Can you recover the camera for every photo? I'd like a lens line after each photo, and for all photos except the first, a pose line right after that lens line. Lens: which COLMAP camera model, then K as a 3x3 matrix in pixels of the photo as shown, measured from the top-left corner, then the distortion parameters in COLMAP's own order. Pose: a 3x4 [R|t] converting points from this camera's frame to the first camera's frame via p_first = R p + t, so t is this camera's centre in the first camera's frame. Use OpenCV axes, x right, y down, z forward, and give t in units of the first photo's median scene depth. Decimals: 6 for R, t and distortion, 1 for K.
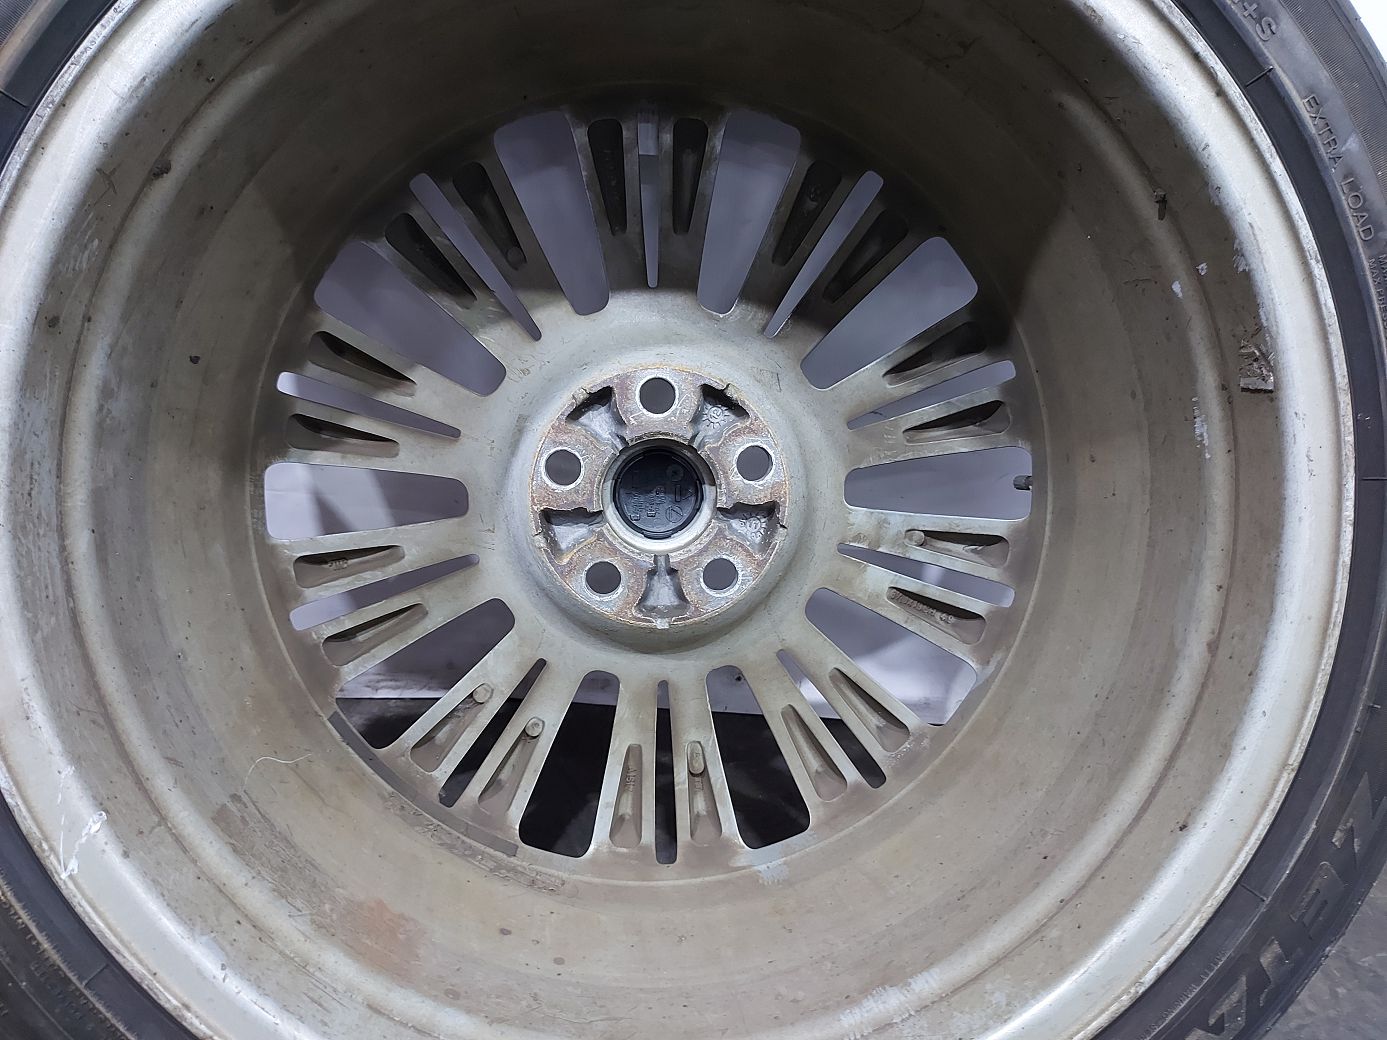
lens RADIAL K [[1044.4, 0, 662.0], [0, 1044.4, 520.6], [0, 0, 1]] dist [0.009069, -0.043872]
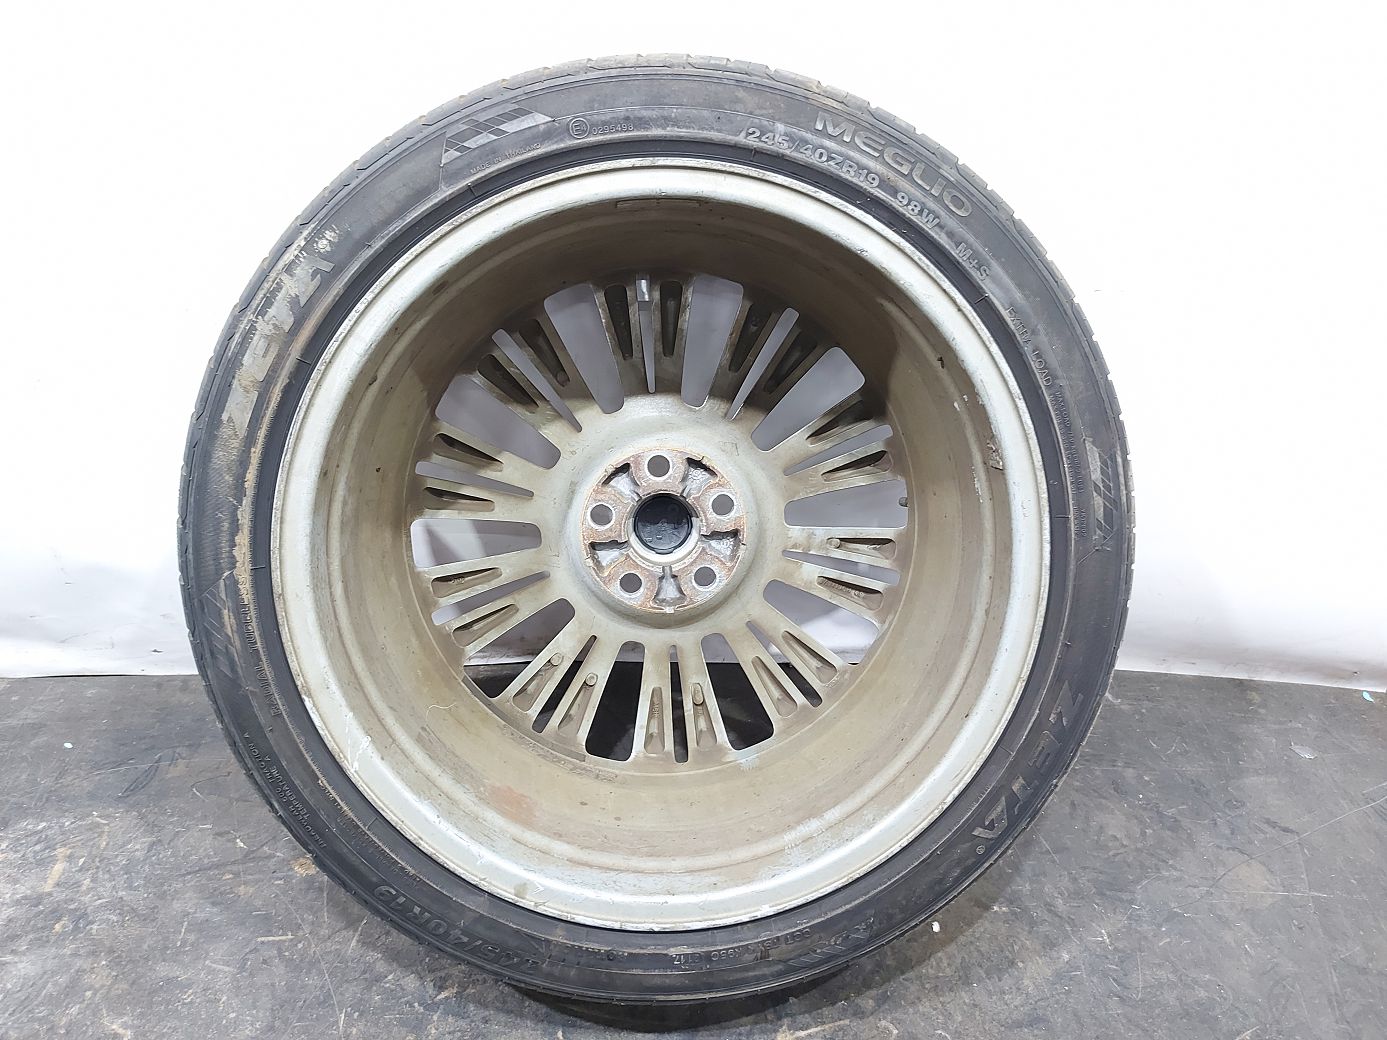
lens RADIAL K [[1044.4, 0, 662.0], [0, 1044.4, 520.6], [0, 0, 1]] dist [0.009069, -0.043872]
pose [[0.998346, -0.054313, -0.018832, 0.025181], [0.055137, 0.997402, 0.046366, -0.108376], [0.016265, -0.047328, 0.998747, -0.562801]]
